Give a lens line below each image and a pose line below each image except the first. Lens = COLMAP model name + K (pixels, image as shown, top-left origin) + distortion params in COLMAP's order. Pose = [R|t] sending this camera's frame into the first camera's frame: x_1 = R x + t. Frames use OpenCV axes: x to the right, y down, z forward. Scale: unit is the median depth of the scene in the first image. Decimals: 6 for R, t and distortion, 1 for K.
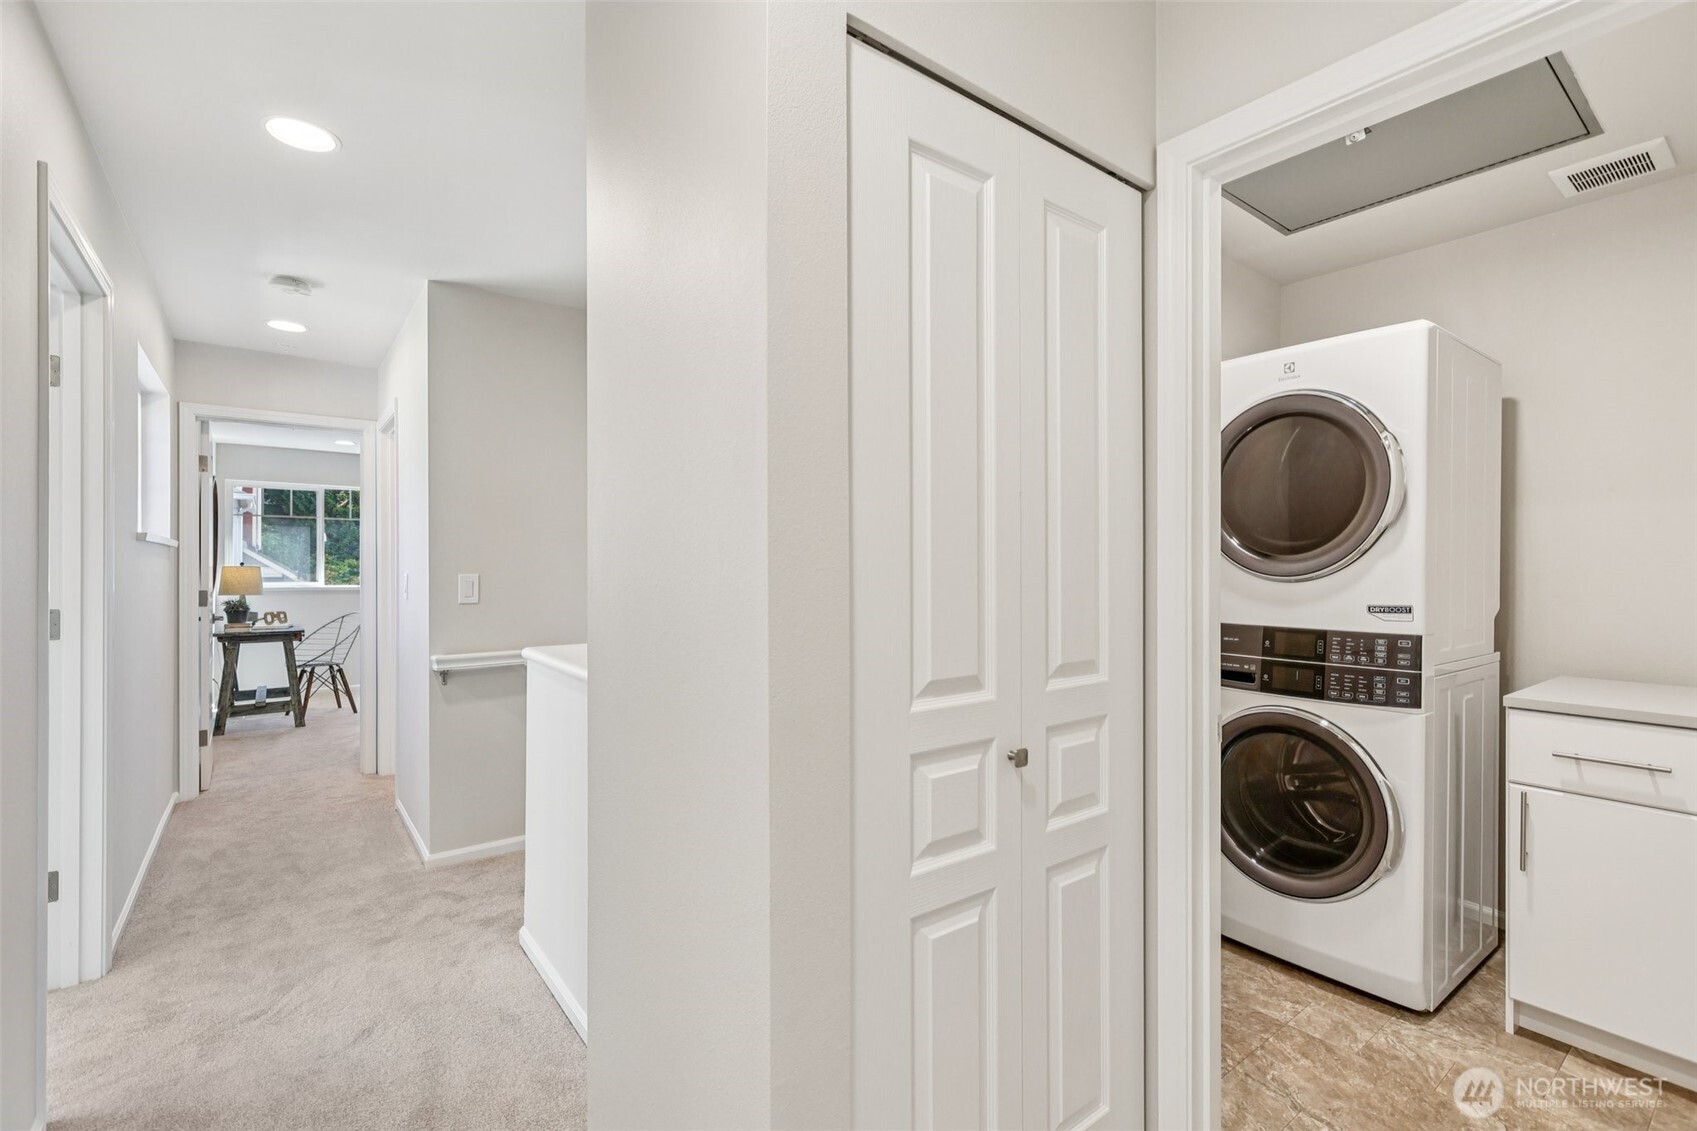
lens RADIAL K [[764.8, 0, 848.5], [0, 764.8, 565.5], [0, 0, 1]] dist [-0.000473, 0.000074]
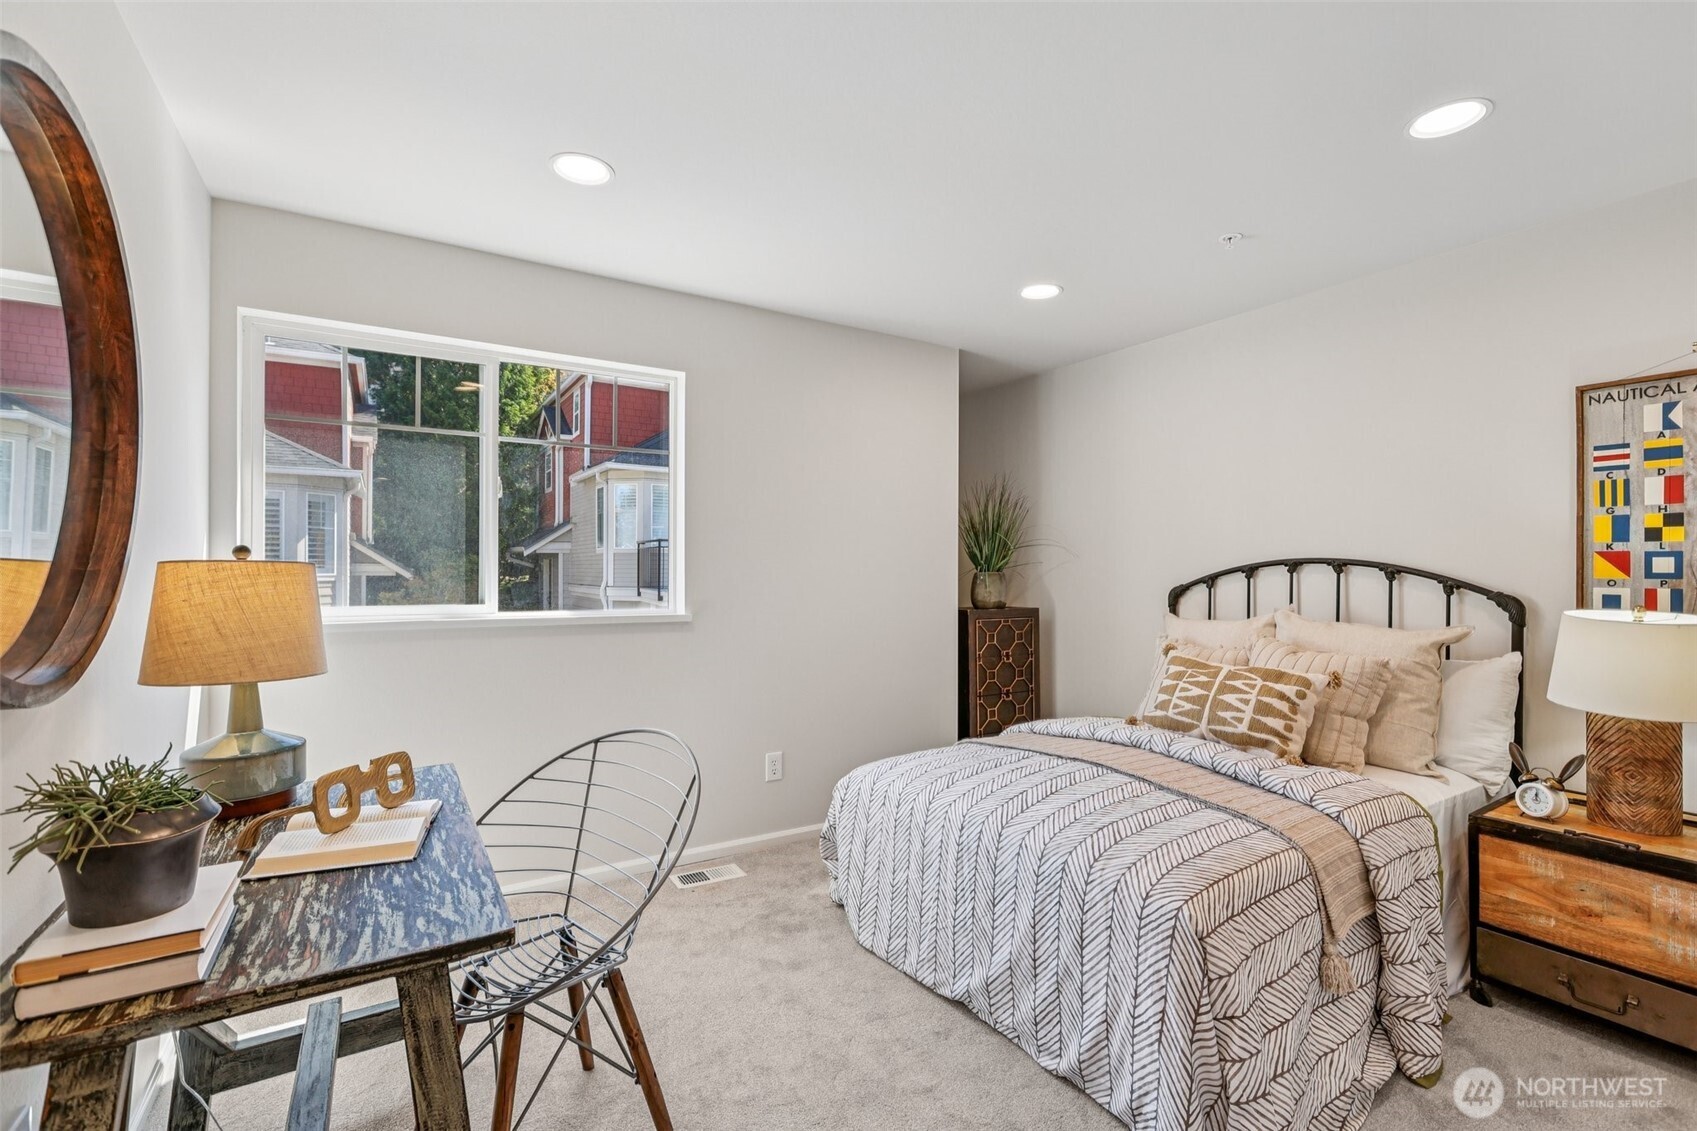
lens RADIAL K [[764.8, 0, 848.5], [0, 764.8, 565.5], [0, 0, 1]] dist [-0.000473, 0.000074]
pose [[0.994667, 0.002254, -0.103111, -0.479392], [-0.002029, 0.999995, 0.002280, 0.001372], [0.103116, -0.002059, 0.994667, 0.648207]]
